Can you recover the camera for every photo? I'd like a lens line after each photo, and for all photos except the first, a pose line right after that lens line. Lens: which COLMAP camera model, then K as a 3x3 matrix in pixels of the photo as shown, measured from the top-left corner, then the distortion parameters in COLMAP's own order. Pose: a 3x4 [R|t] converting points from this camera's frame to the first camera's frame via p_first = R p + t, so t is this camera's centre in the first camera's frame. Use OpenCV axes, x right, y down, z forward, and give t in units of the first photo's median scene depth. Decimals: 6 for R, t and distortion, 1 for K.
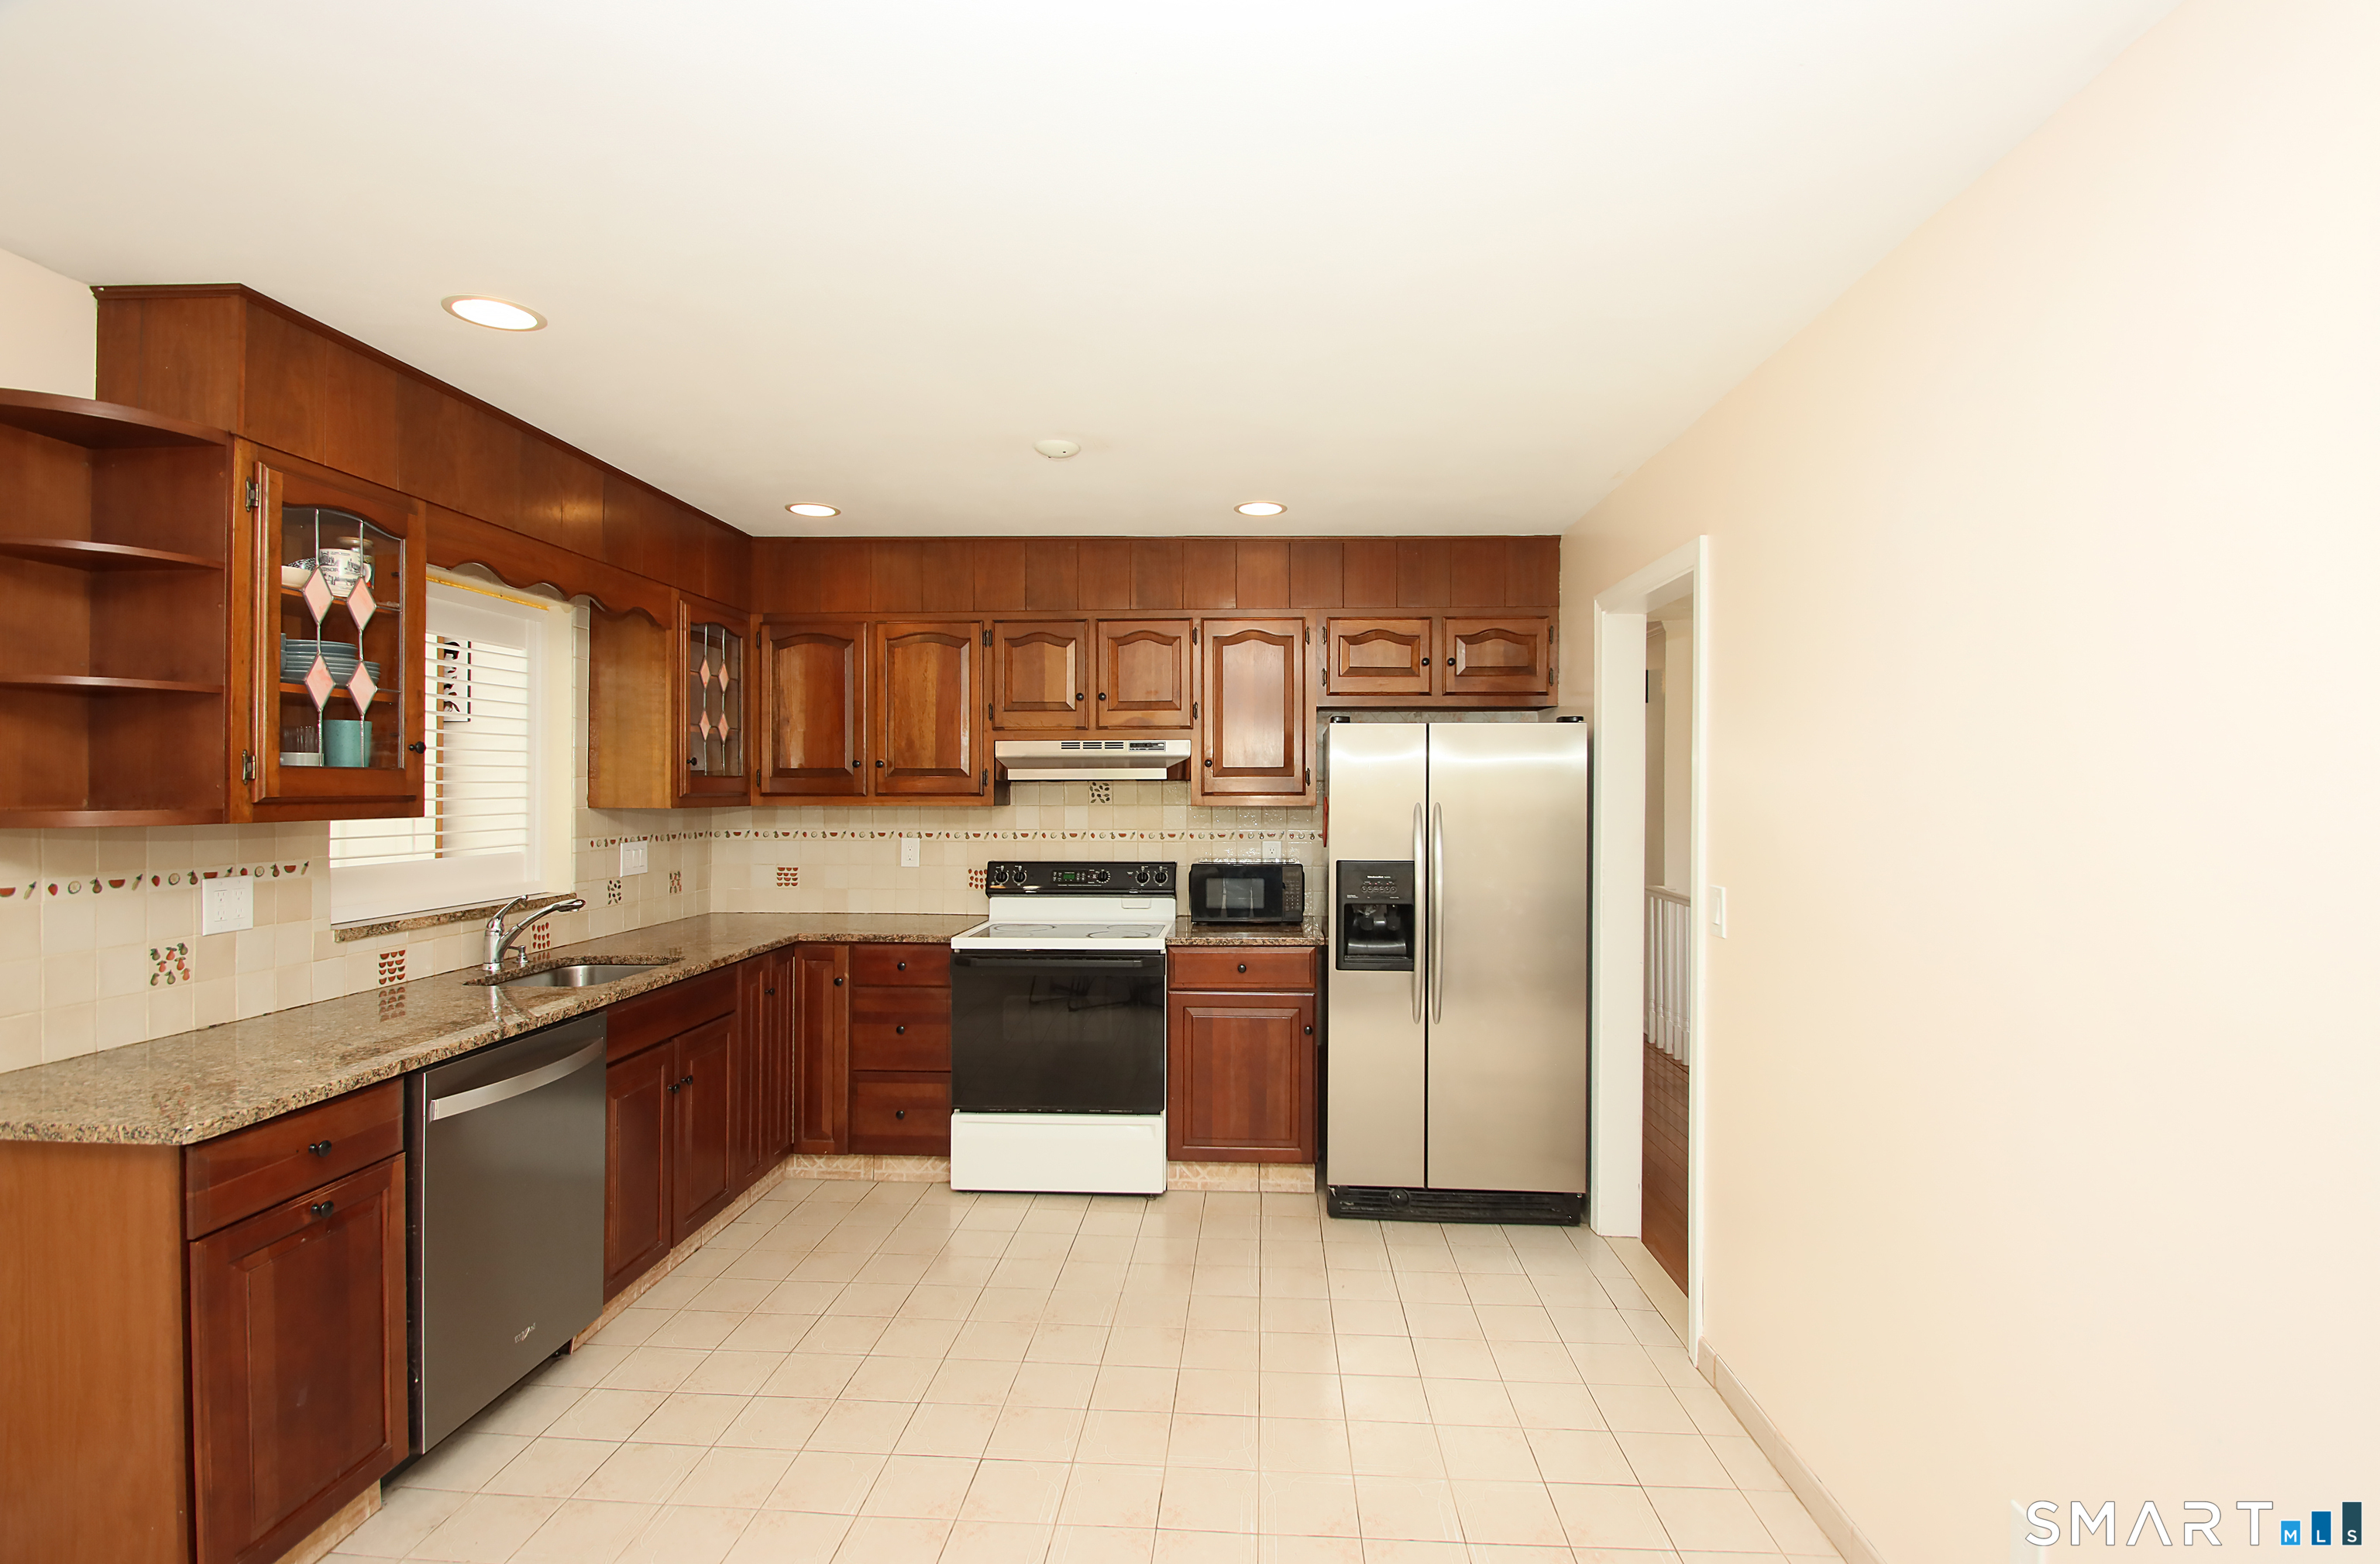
lens RADIAL K [[1098.6, 0, 1198.4], [0, 1098.6, 788.3], [0, 0, 1]] dist [0.011395, -0.018391]
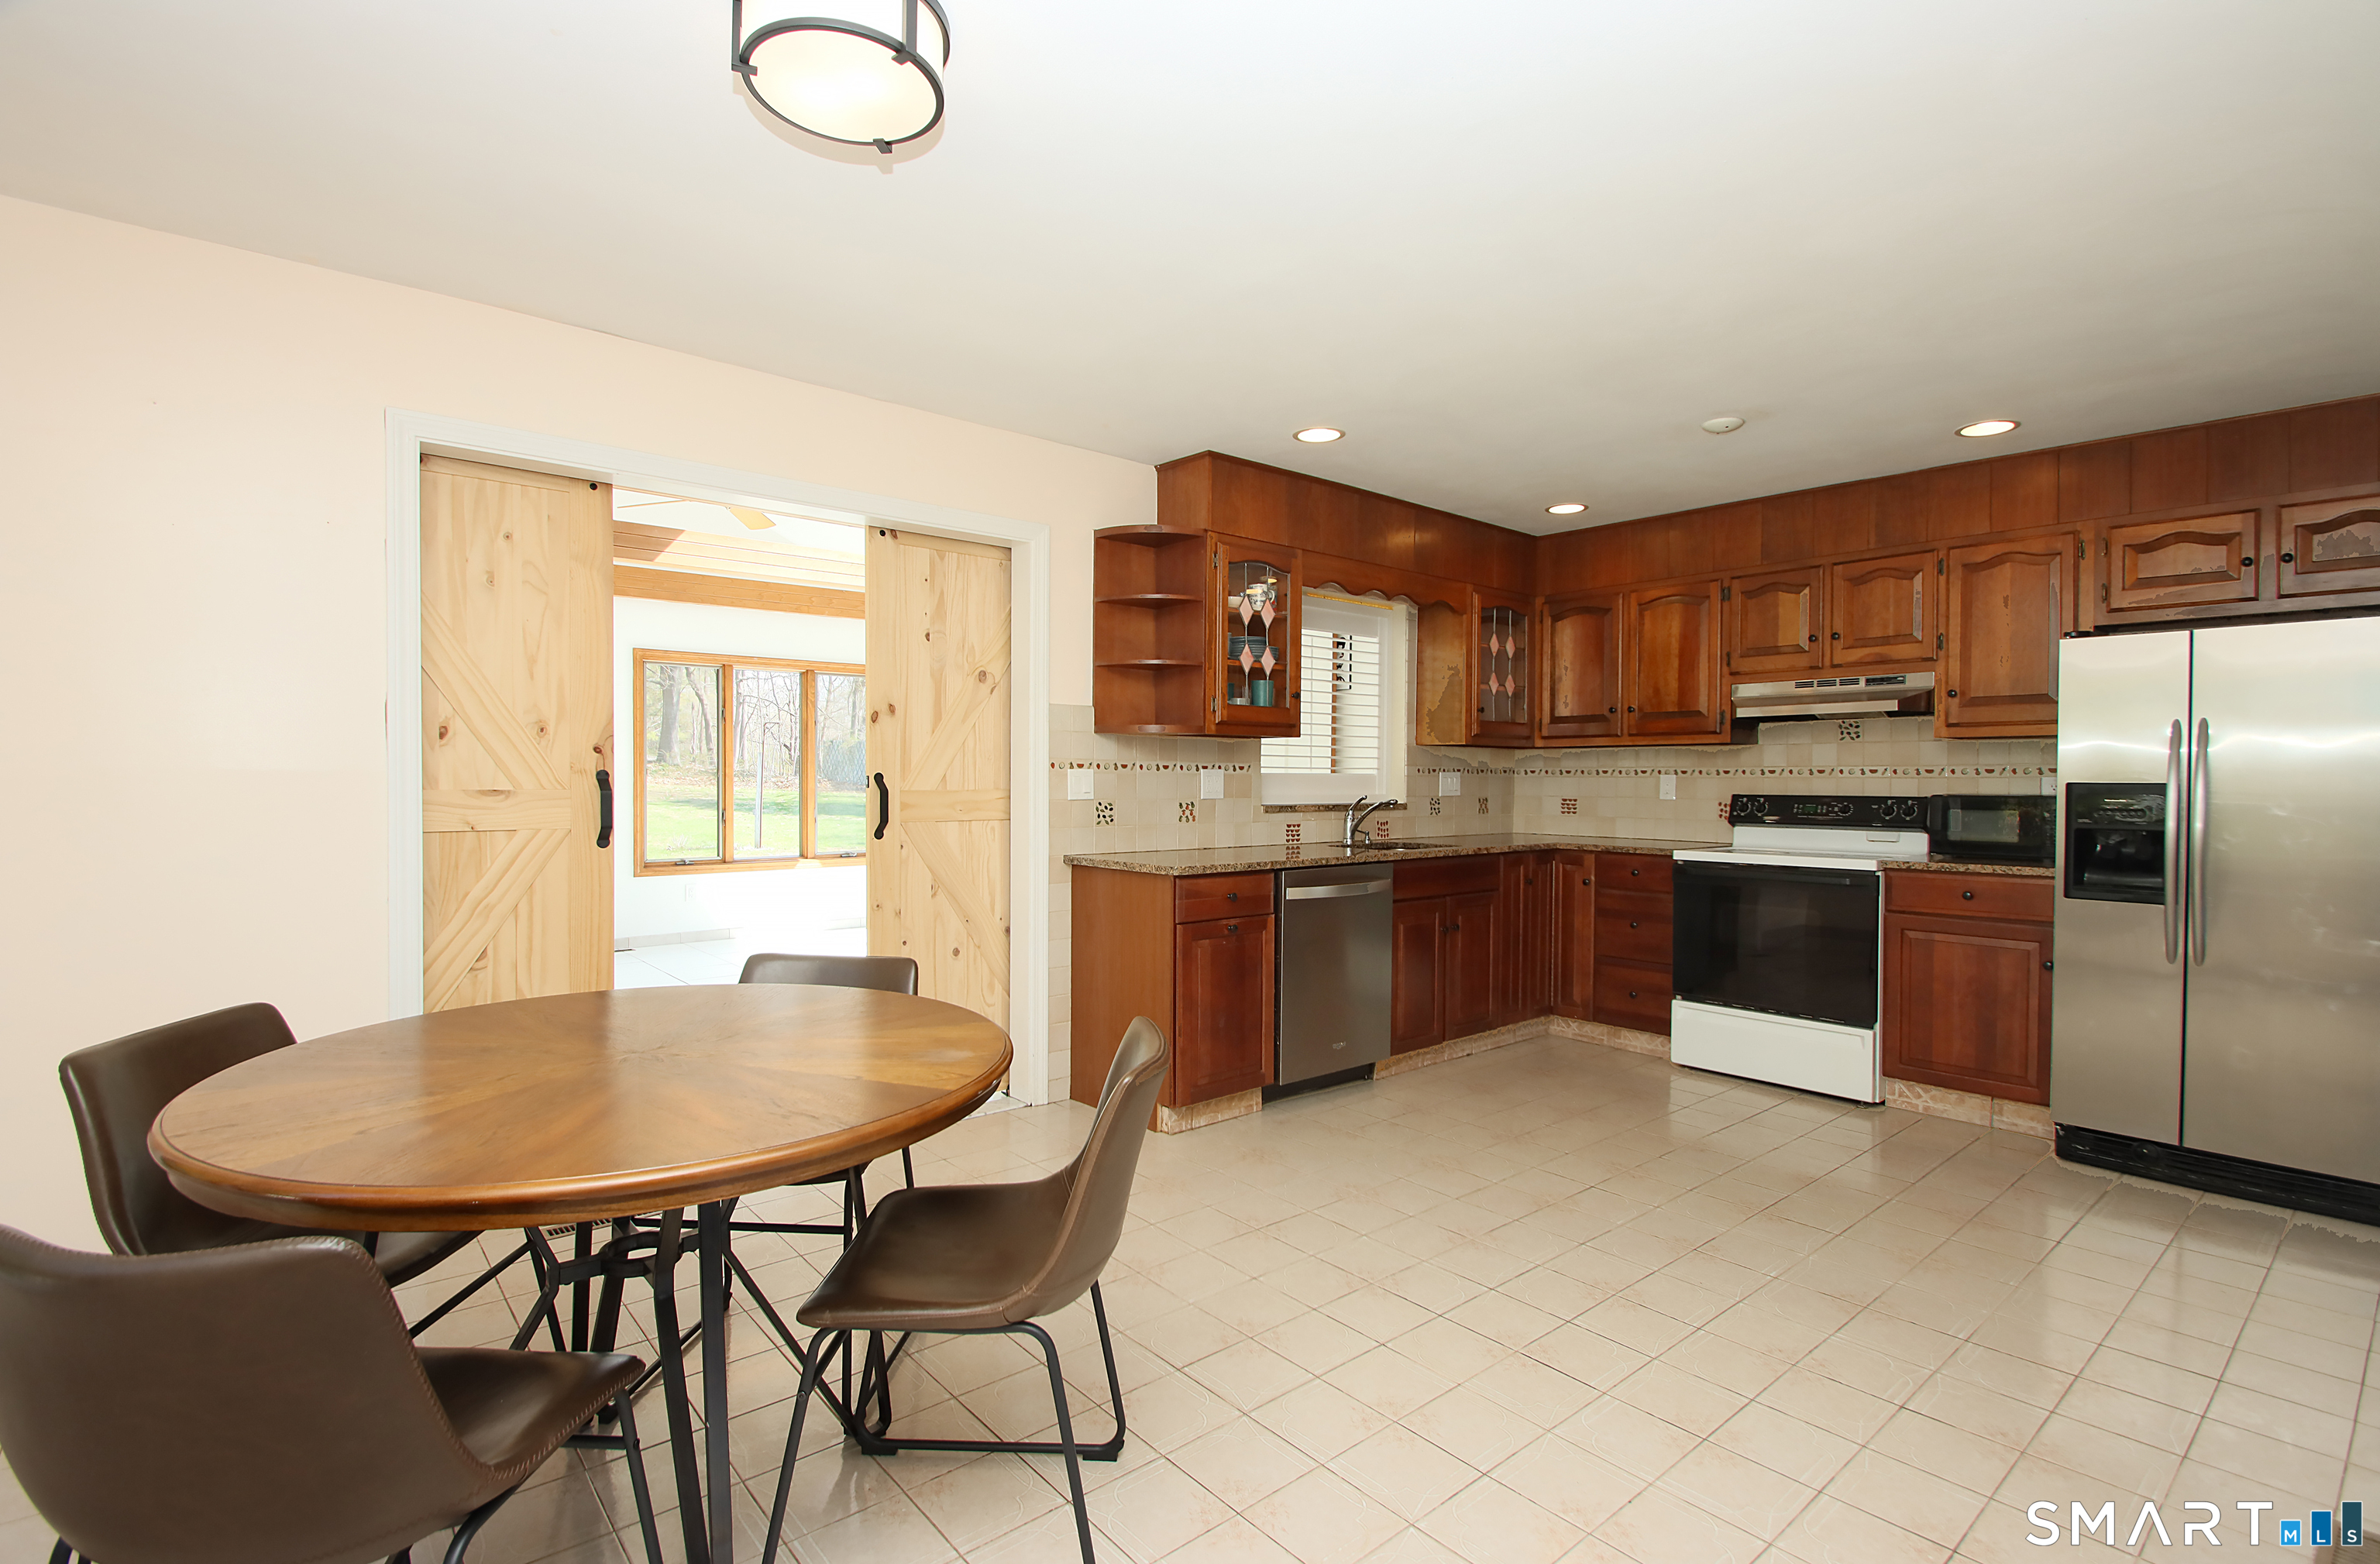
lens RADIAL K [[1098.6, 0, 1198.4], [0, 1098.6, 788.3], [0, 0, 1]] dist [0.011395, -0.018391]
pose [[0.691345, 0.008769, -0.722472, 0.273638], [-0.004901, 0.999960, 0.007447, 0.062309], [0.722508, -0.001608, 0.691360, -0.186600]]
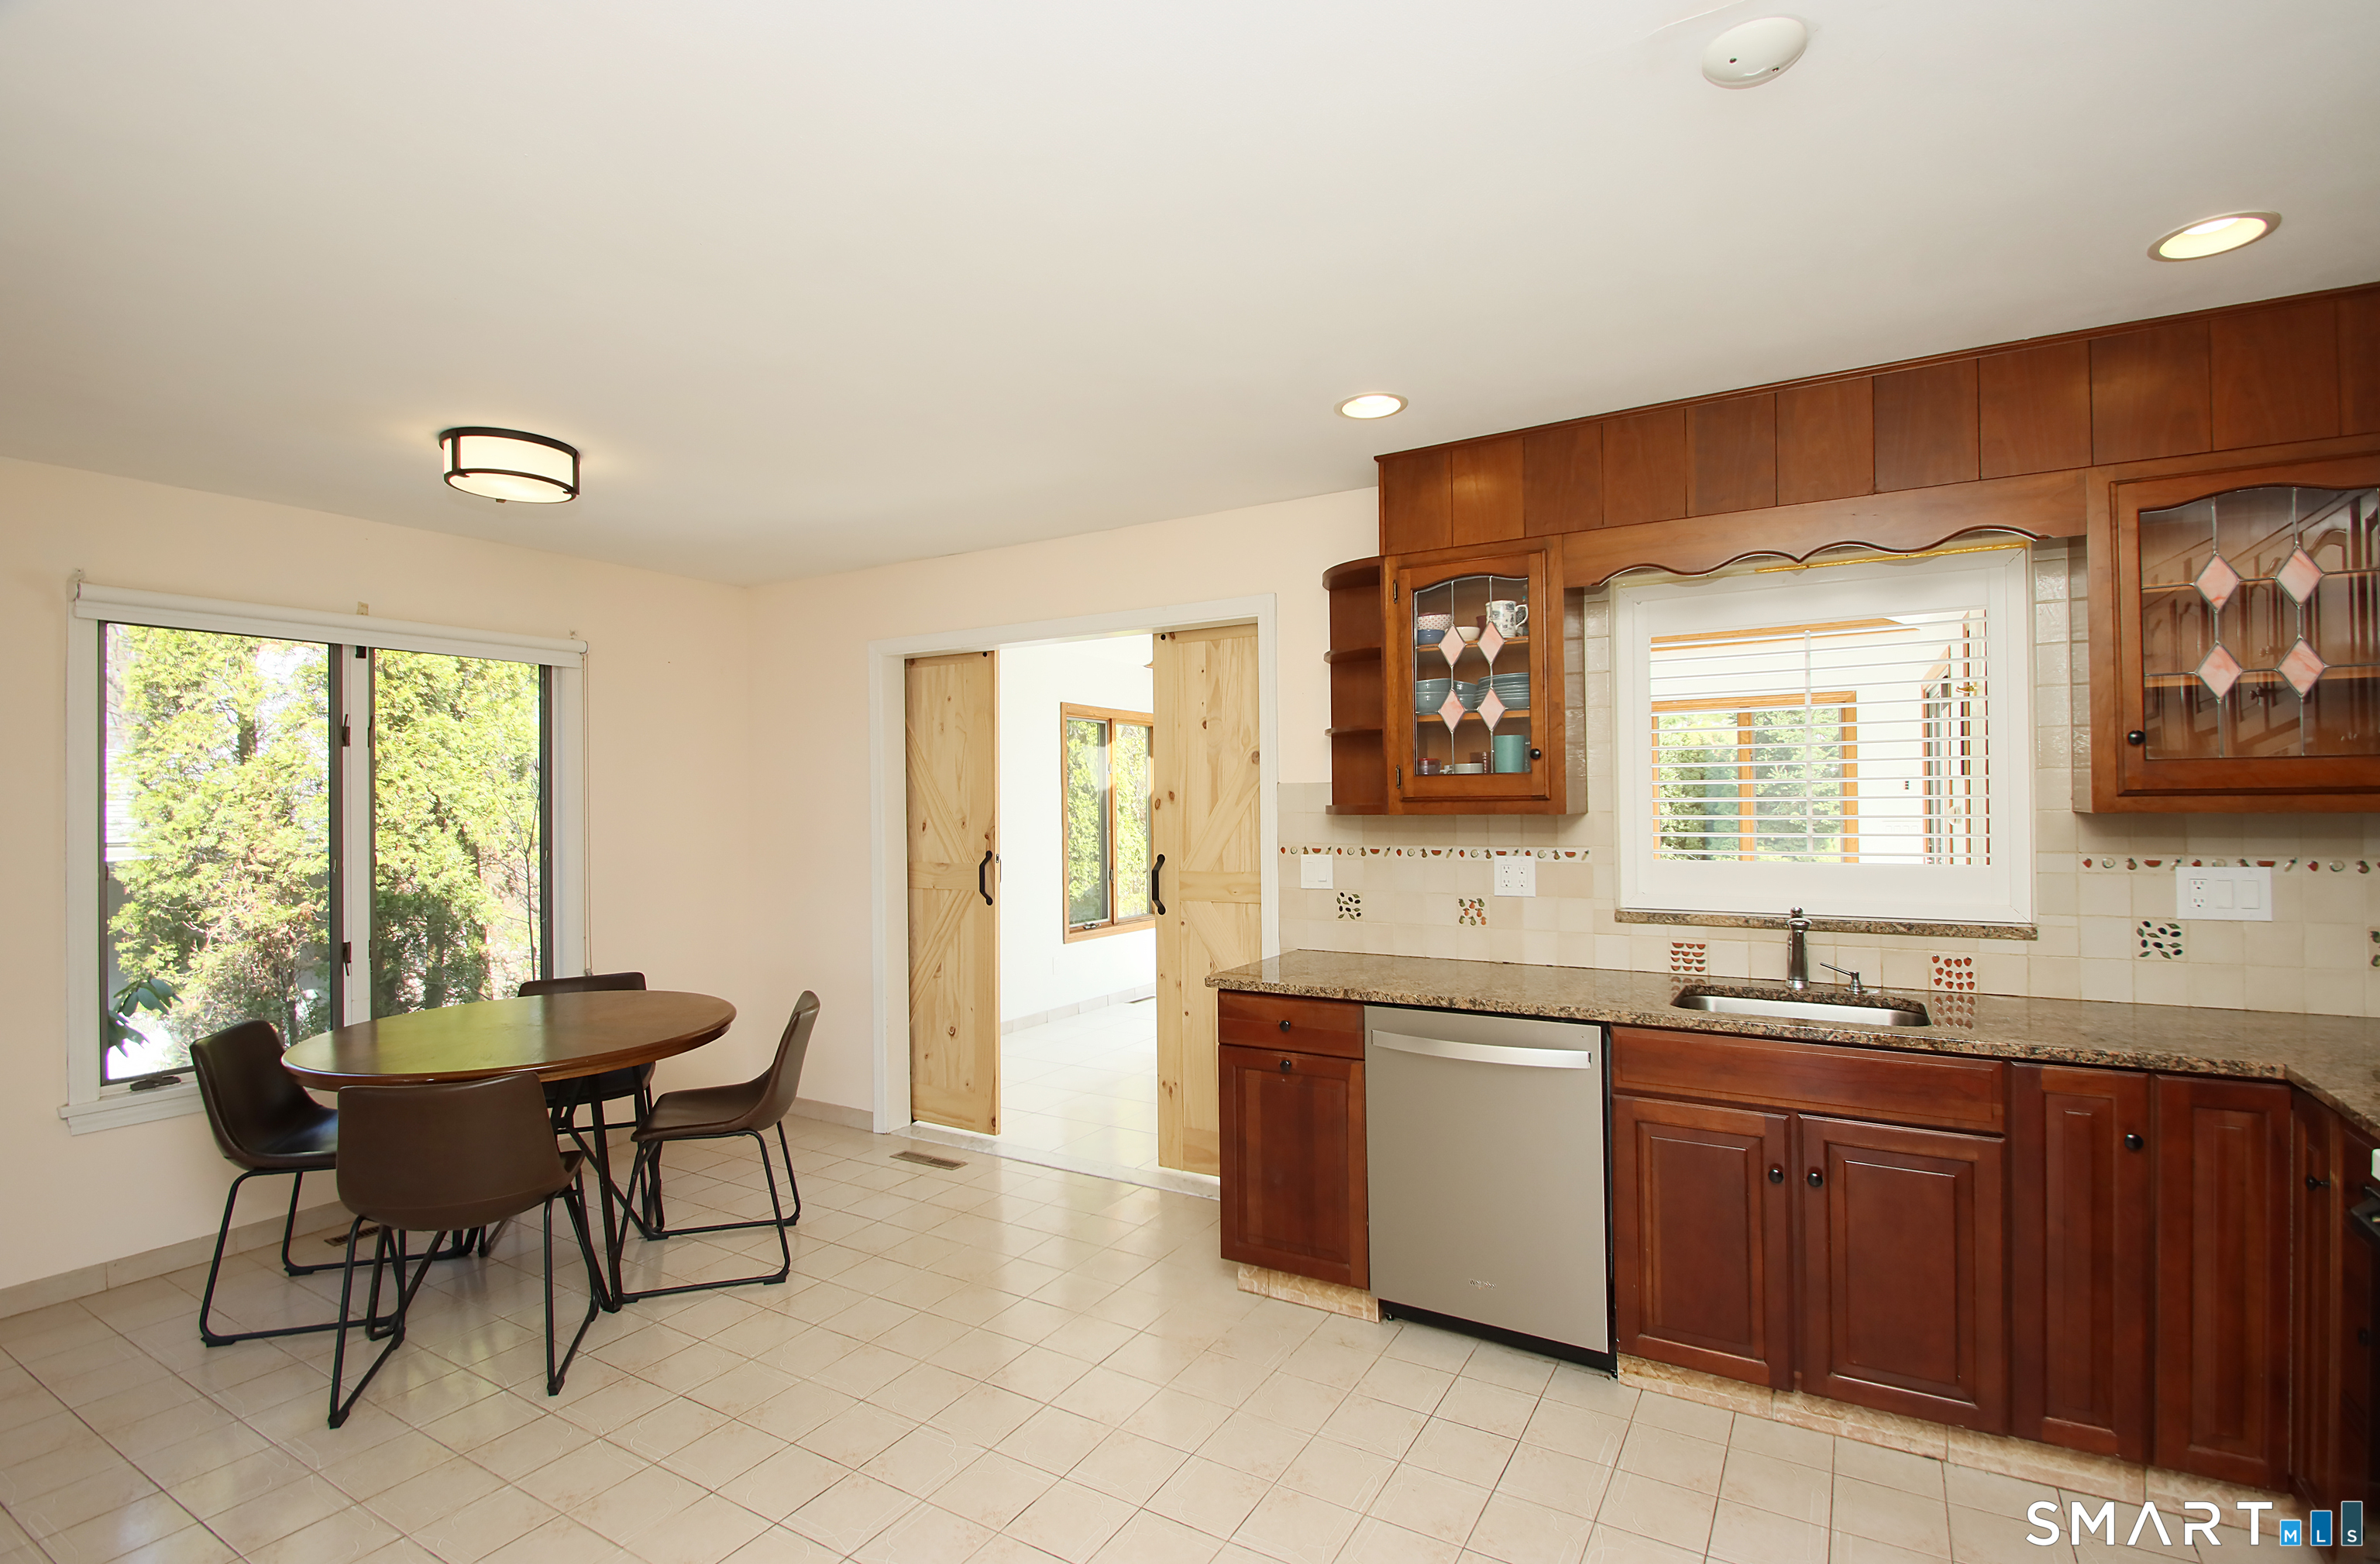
lens RADIAL K [[1098.6, 0, 1198.4], [0, 1098.6, 788.3], [0, 0, 1]] dist [0.011395, -0.018391]
pose [[-0.453815, -0.005035, -0.891082, 0.317156], [0.010141, 0.999890, -0.010815, 0.005042], [0.891038, -0.013945, -0.453714, 0.796733]]
